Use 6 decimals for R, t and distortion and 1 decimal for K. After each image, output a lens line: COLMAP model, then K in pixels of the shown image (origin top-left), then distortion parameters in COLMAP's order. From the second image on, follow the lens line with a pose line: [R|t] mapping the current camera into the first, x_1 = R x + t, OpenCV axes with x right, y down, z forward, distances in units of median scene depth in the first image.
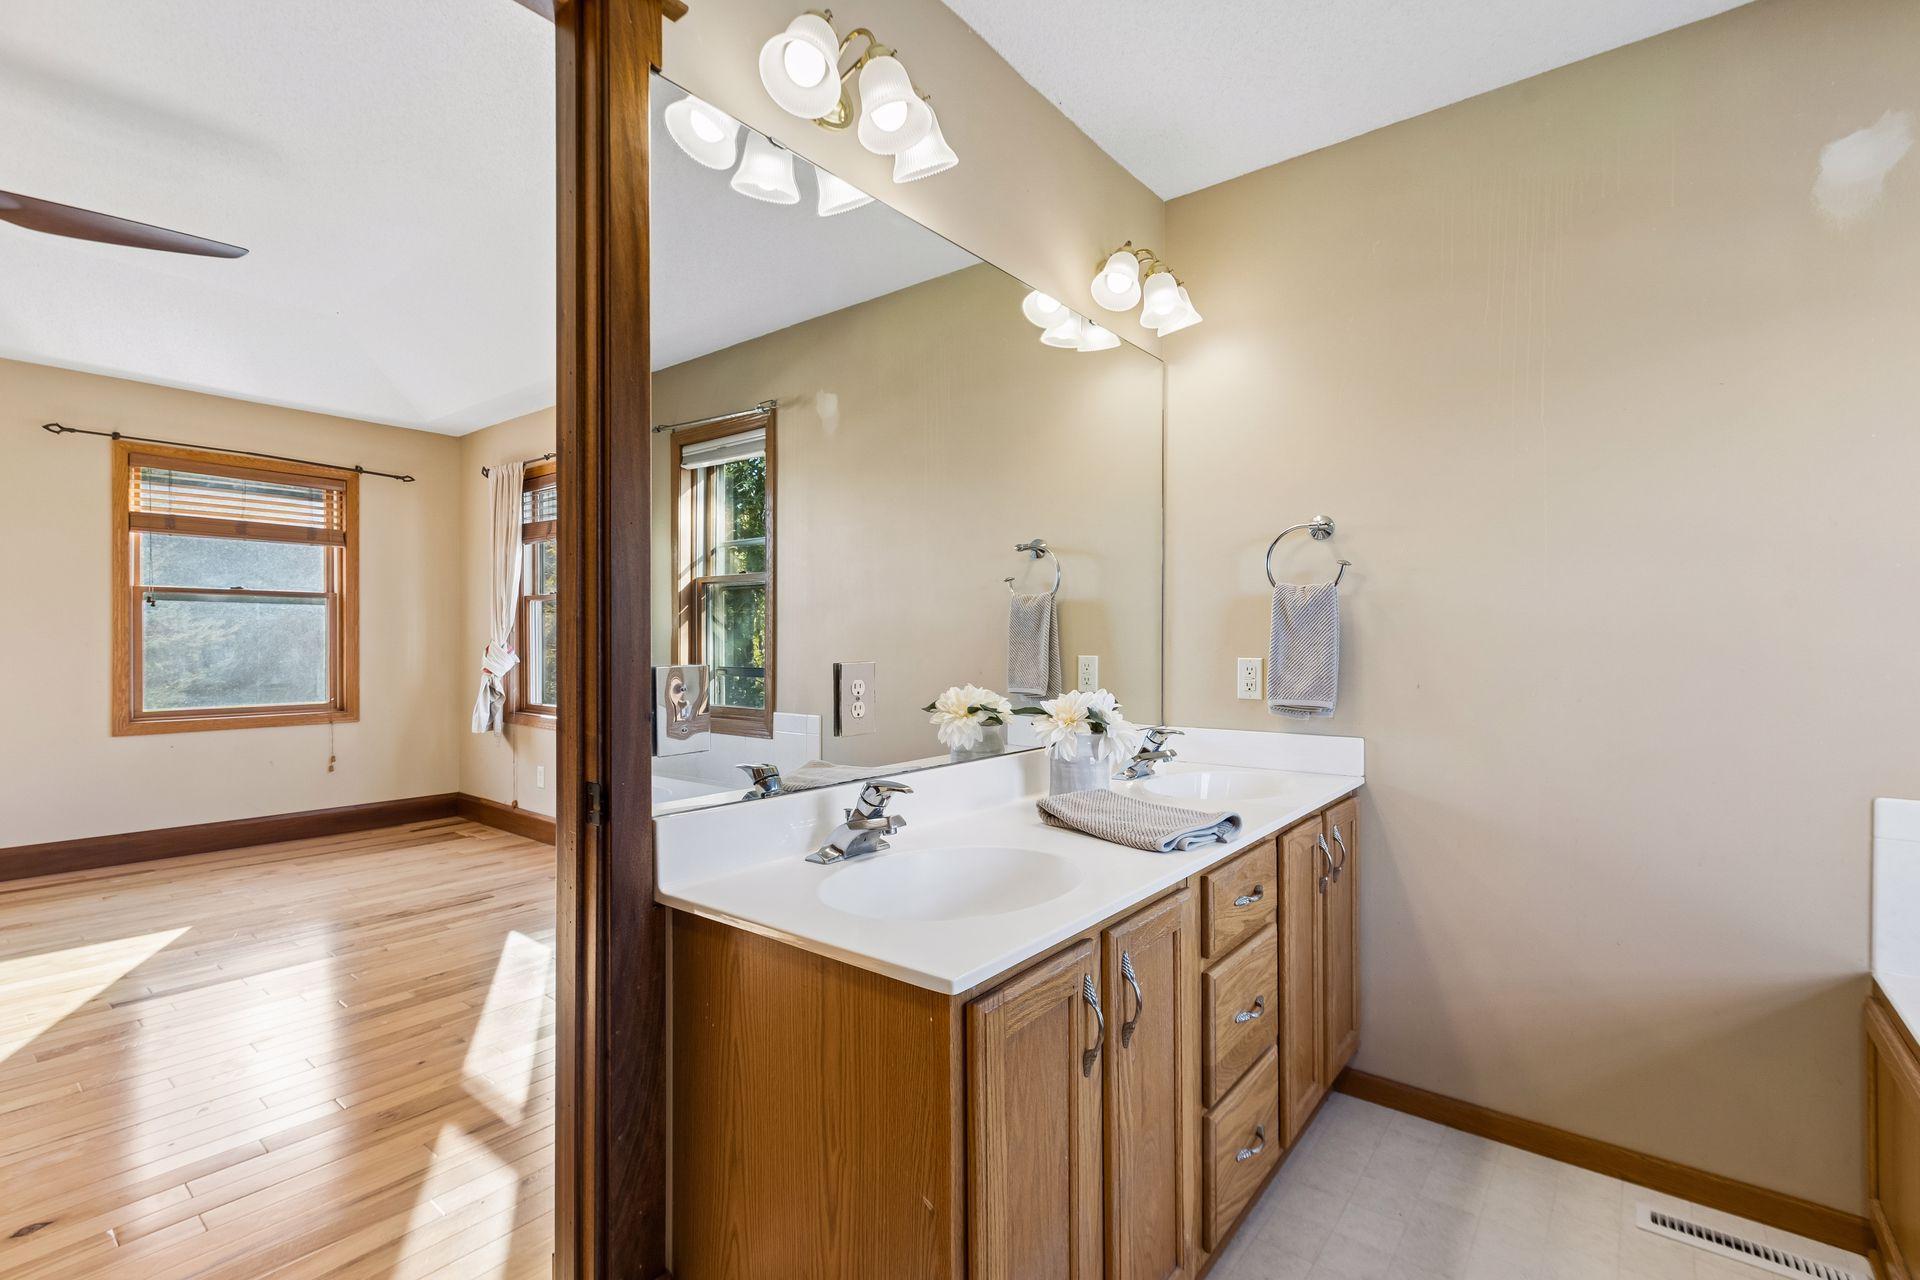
lens RADIAL K [[858.3, 0, 970.9], [0, 858.3, 646.0], [0, 0, 1]] dist [0.000423, -0.000757]
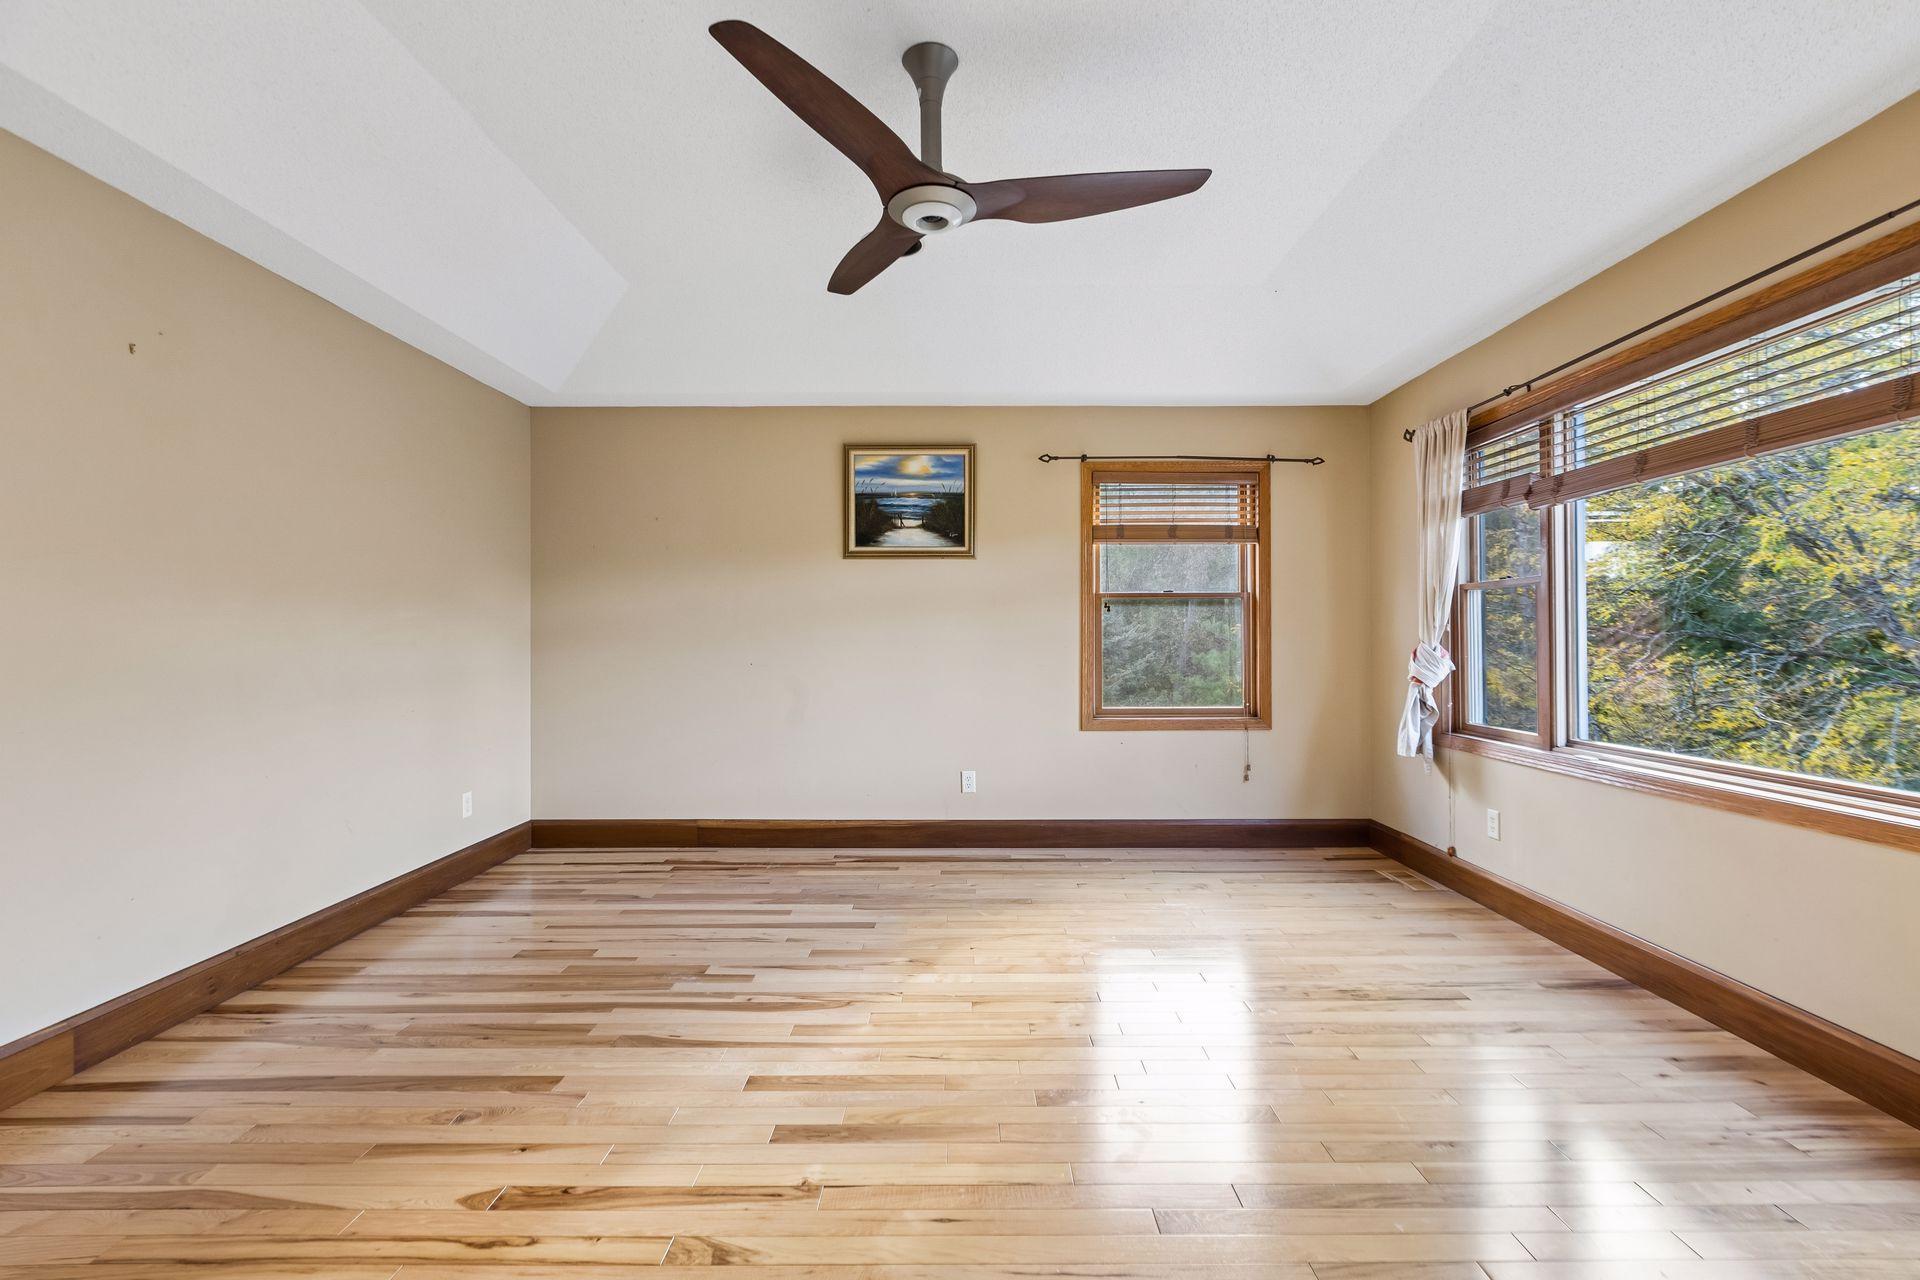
lens RADIAL K [[858.3, 0, 963.2], [0, 858.3, 639.8], [0, 0, 1]] dist [0.000423, -0.000757]
pose [[0.615427, -0.004099, -0.788183, -0.191072], [0.000036, 0.999987, -0.005172, -0.004307], [0.788194, 0.003155, 0.615419, 0.170820]]
